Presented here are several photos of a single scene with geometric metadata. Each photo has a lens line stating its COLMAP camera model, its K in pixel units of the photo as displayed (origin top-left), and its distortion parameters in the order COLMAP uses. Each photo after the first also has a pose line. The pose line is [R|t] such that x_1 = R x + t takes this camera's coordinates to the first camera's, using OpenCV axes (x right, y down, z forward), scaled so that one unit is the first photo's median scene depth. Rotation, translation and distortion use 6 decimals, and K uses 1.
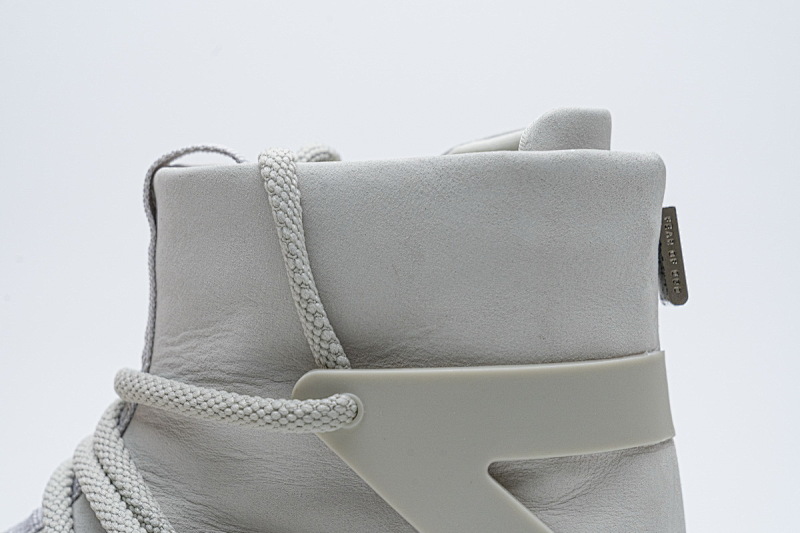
lens RADIAL K [[1545.6, 0, 397.9], [0, 1545.6, 265.2], [0, 0, 1]] dist [0.022559, 0.000000]
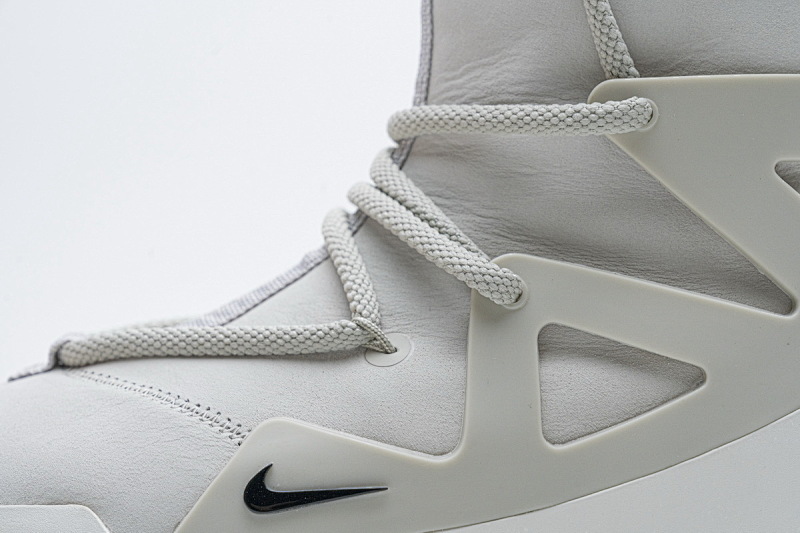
lens RADIAL K [[1545.6, 0, 405.0], [0, 1545.6, 266.8], [0, 0, 1]] dist [0.022559, 0.000000]
pose [[0.999276, -0.003276, 0.037898, -0.230226], [0.005063, 0.998874, -0.047163, 0.241271], [-0.037701, 0.047320, 0.998168, -0.053631]]
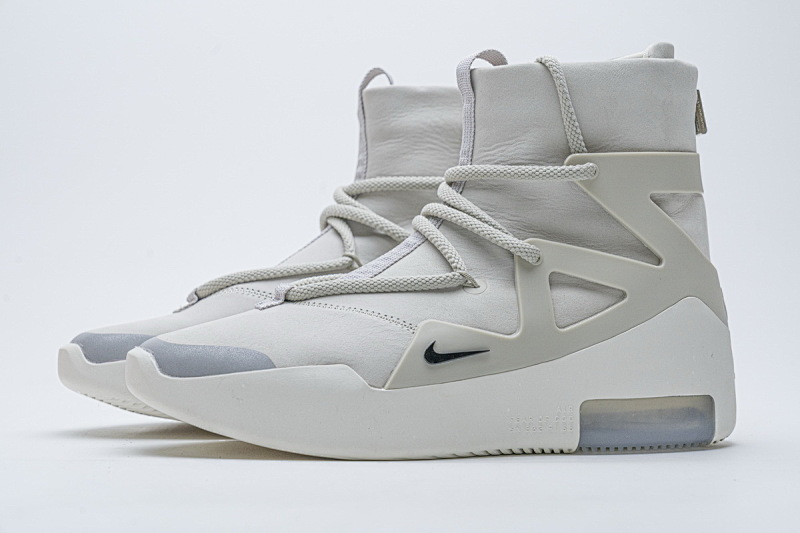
lens RADIAL K [[1545.6, 0, 399.9], [0, 1545.6, 266.3], [0, 0, 1]] dist [0.022559, 0.000000]
pose [[0.950735, -0.017323, 0.309522, -0.956276], [0.032335, 0.998533, -0.043435, 0.309402], [-0.308315, 0.051304, 0.949900, -0.992889]]
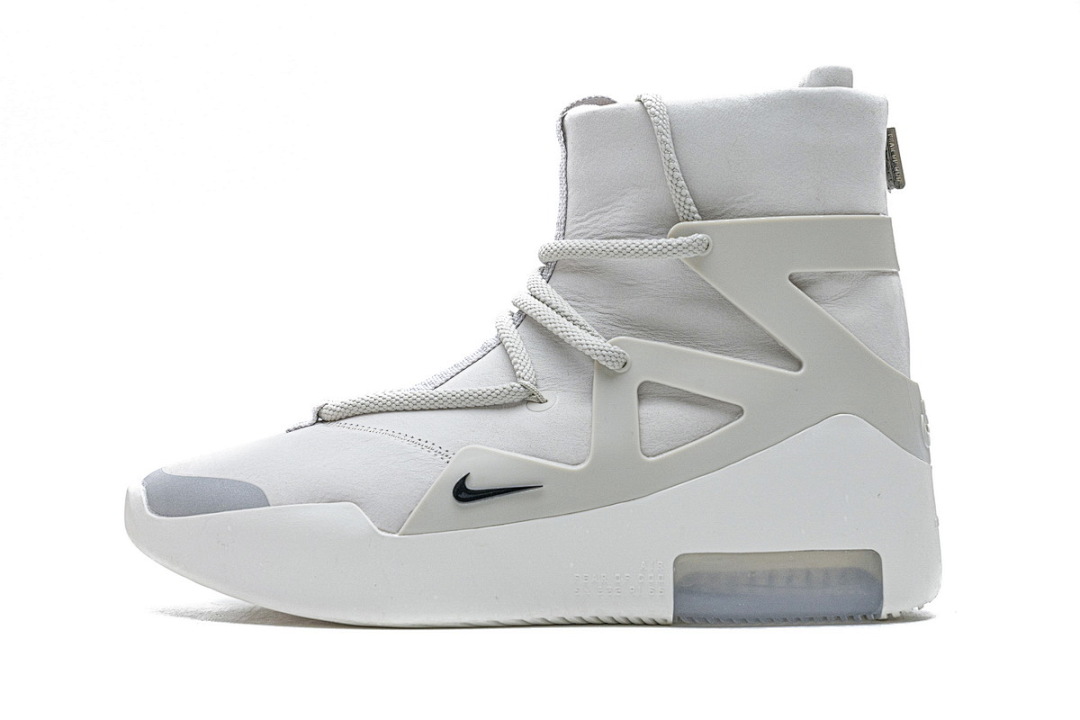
lens RADIAL K [[2086.5, 0, 532.6], [0, 2086.5, 364.2], [0, 0, 1]] dist [0.022559, 0.000000]
pose [[0.999513, -0.026534, 0.016434, -0.246296], [0.027403, 0.998104, -0.055115, 0.329148], [-0.014941, 0.055538, 0.998345, -1.179701]]
